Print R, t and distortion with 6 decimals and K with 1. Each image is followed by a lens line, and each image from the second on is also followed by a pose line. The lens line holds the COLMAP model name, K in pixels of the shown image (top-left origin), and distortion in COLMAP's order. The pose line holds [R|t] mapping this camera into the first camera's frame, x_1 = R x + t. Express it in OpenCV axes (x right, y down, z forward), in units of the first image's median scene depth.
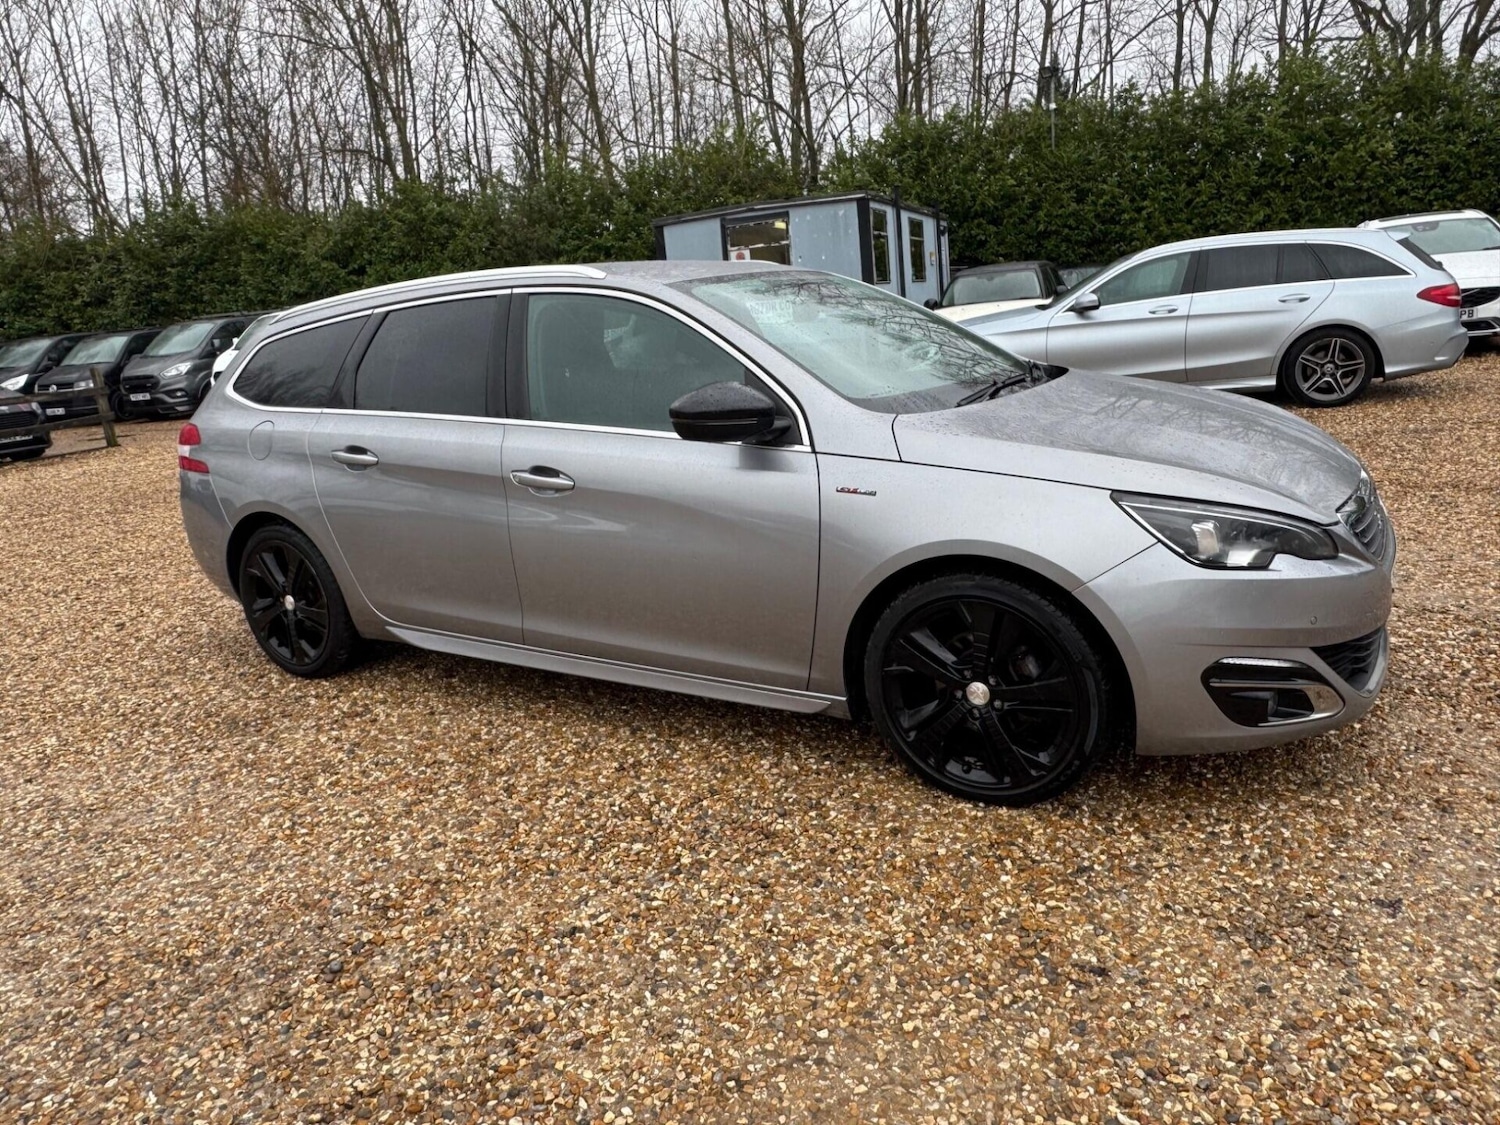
lens RADIAL K [[1028.4, 0, 750.0], [0, 1028.4, 562.5], [0, 0, 1]] dist [0.002591, -0.003656]
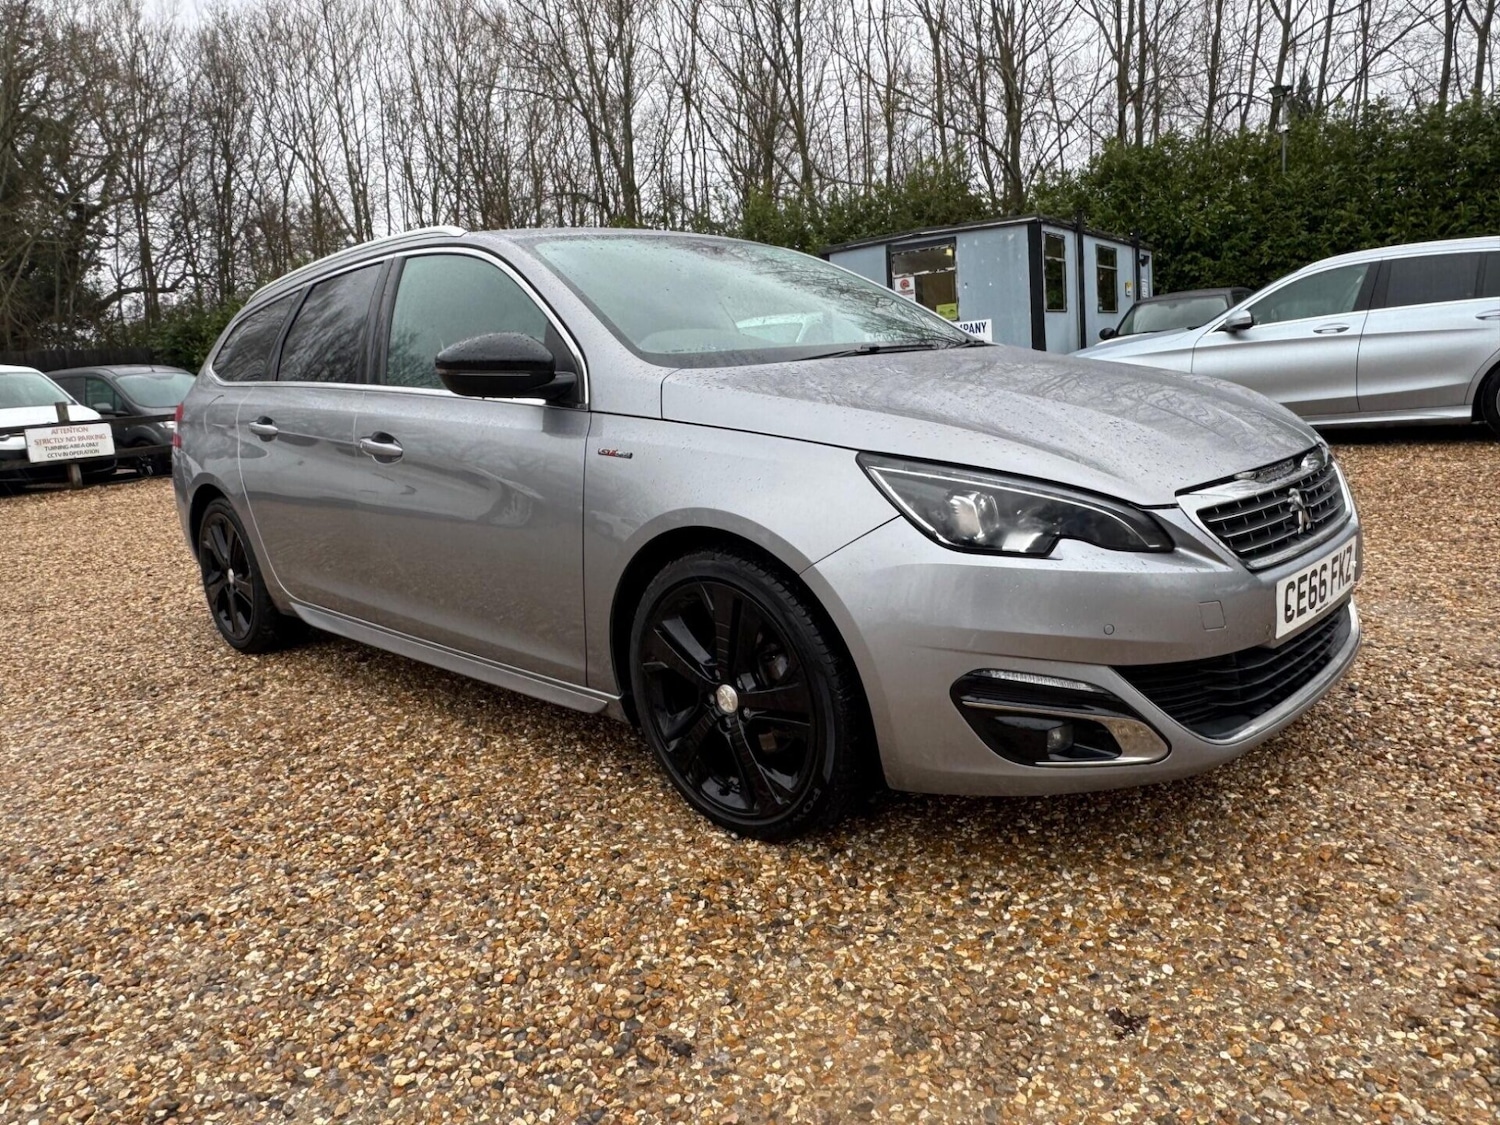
lens RADIAL K [[1028.4, 0, 750.0], [0, 1028.4, 562.5], [0, 0, 1]] dist [0.002591, -0.003656]
pose [[0.975482, 0.053762, -0.213413, 0.335088], [-0.062535, 0.997444, -0.034565, 0.037166], [0.211010, 0.047063, 0.976350, 0.154704]]
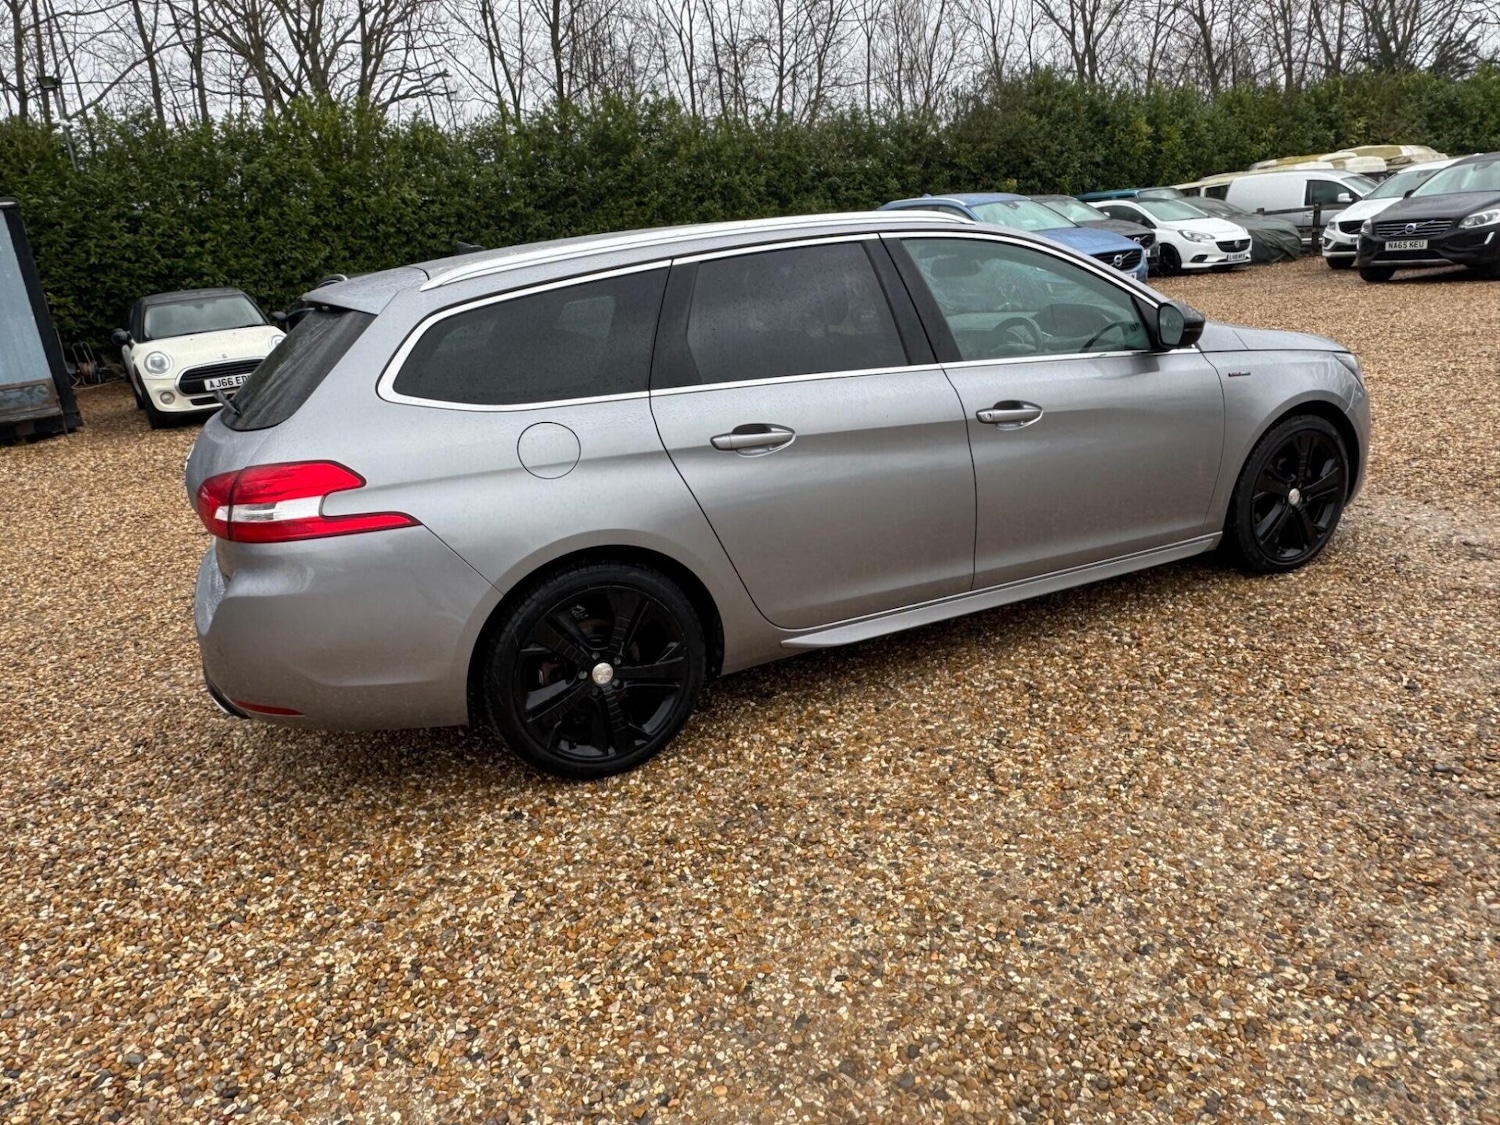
lens RADIAL K [[1035.9, 0, 729.1], [0, 1035.9, 556.0], [0, 0, 1]] dist [-0.000427, -0.007033]
pose [[0.553063, -0.206479, 0.807148, -1.217271], [0.249069, 0.965474, 0.076317, -0.091771], [-0.795039, 0.158827, 0.585395, 0.637326]]
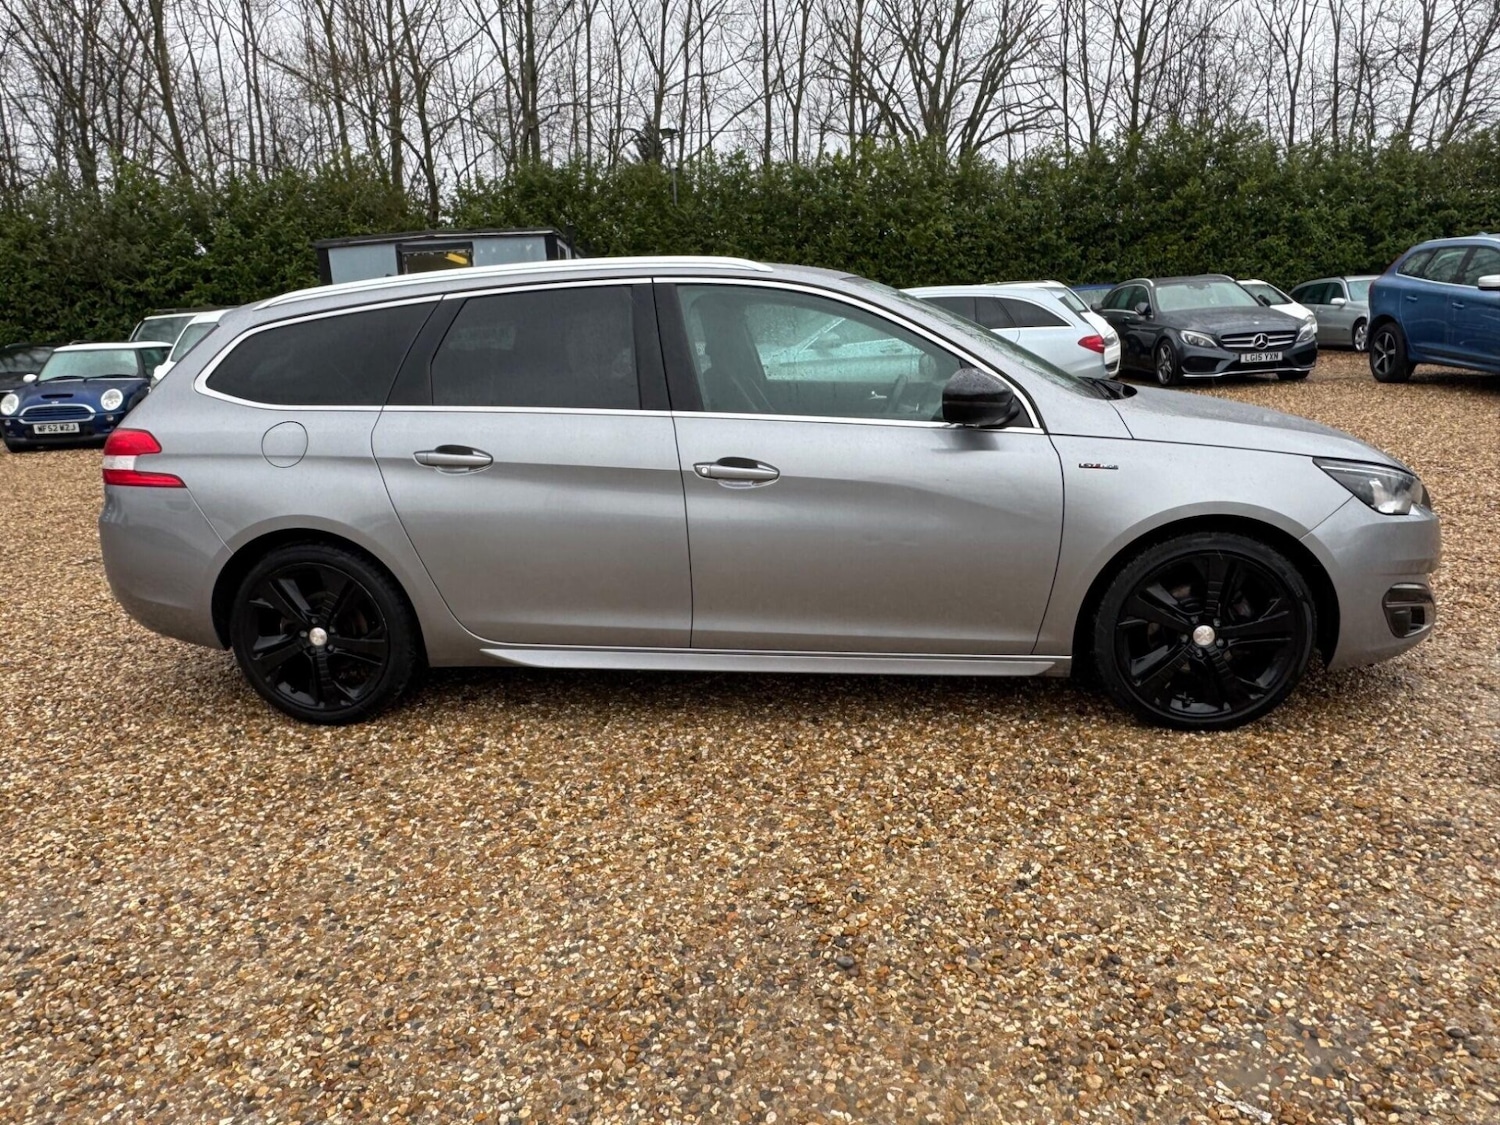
lens RADIAL K [[1028.4, 0, 750.0], [0, 1028.4, 562.5], [0, 0, 1]] dist [0.002591, -0.003656]
pose [[0.913728, -0.051586, 0.403039, -0.585362], [0.069753, 0.997097, -0.030516, 0.036138], [-0.400295, 0.055996, 0.914674, 0.107980]]
